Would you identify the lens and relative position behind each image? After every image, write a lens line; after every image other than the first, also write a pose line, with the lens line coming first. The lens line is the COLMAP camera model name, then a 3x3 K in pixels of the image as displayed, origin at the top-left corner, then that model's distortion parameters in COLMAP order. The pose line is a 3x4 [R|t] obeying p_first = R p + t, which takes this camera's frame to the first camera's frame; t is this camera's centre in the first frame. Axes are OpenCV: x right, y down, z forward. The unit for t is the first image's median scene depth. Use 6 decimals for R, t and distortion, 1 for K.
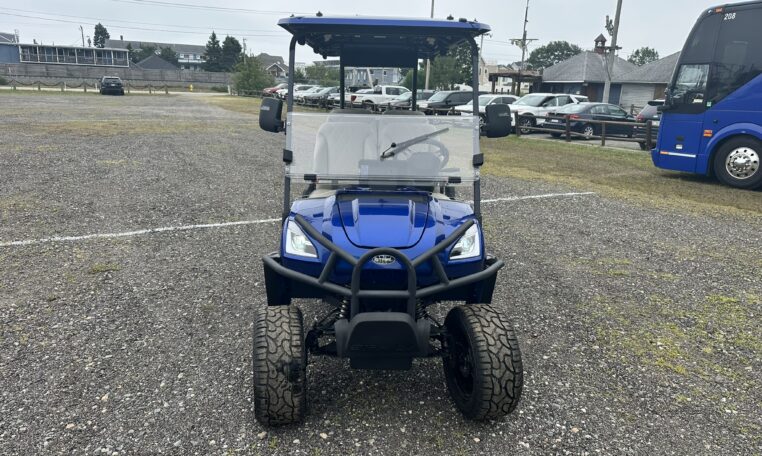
lens RADIAL K [[526.8, 0, 378.0], [0, 526.8, 229.5], [0, 0, 1]] dist [0.055574, -0.073814]
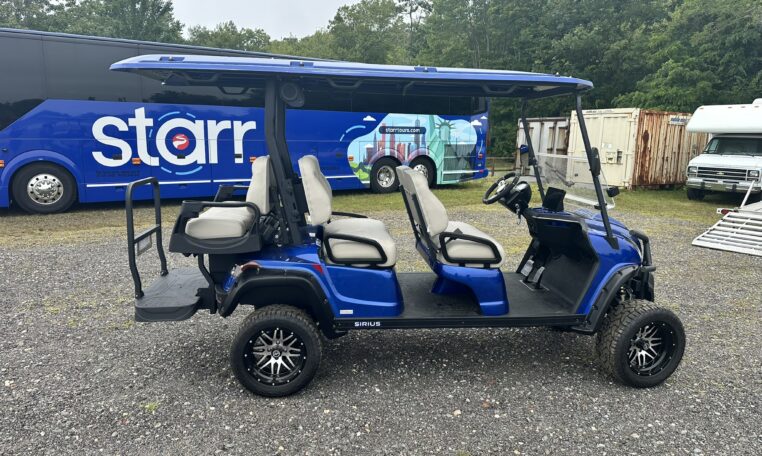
lens RADIAL K [[526.8, 0, 376.9], [0, 526.8, 230.2], [0, 0, 1]] dist [0.055574, -0.073814]
pose [[-0.063524, -0.193271, 0.979087, -0.153538], [0.224915, 0.953056, 0.202725, -0.047581], [-0.972305, 0.233089, -0.017072, 0.175227]]
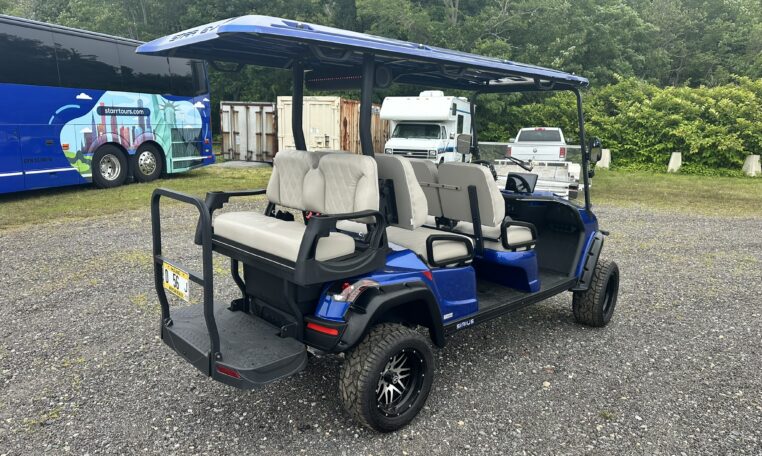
lens RADIAL K [[526.8, 0, 381.4], [0, 526.8, 232.4], [0, 0, 1]] dist [0.055574, -0.073814]
pose [[-0.661262, -0.180667, 0.728074, -0.103154], [0.146466, 0.920791, 0.361514, -0.069184], [-0.735718, 0.345694, -0.582422, 0.264938]]
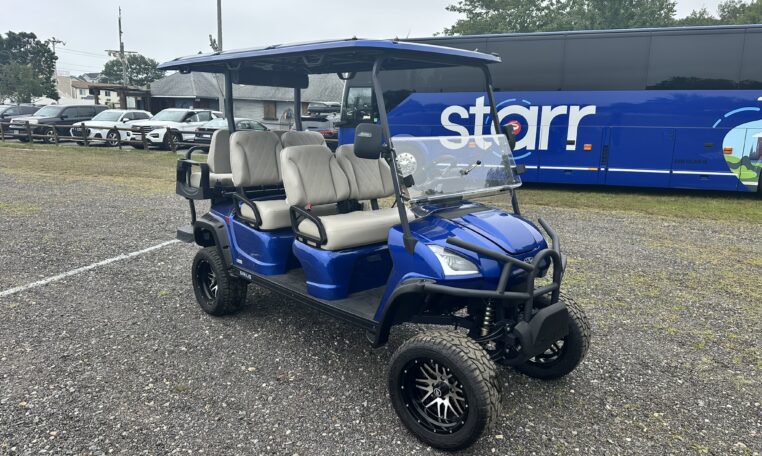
lens RADIAL K [[526.8, 0, 372.8], [0, 526.8, 233.0], [0, 0, 1]] dist [0.055574, -0.073814]
pose [[0.750227, -0.148084, 0.644384, -0.097485], [0.160805, 0.986199, 0.039418, -0.010323], [-0.641328, 0.074047, 0.763685, 0.034034]]
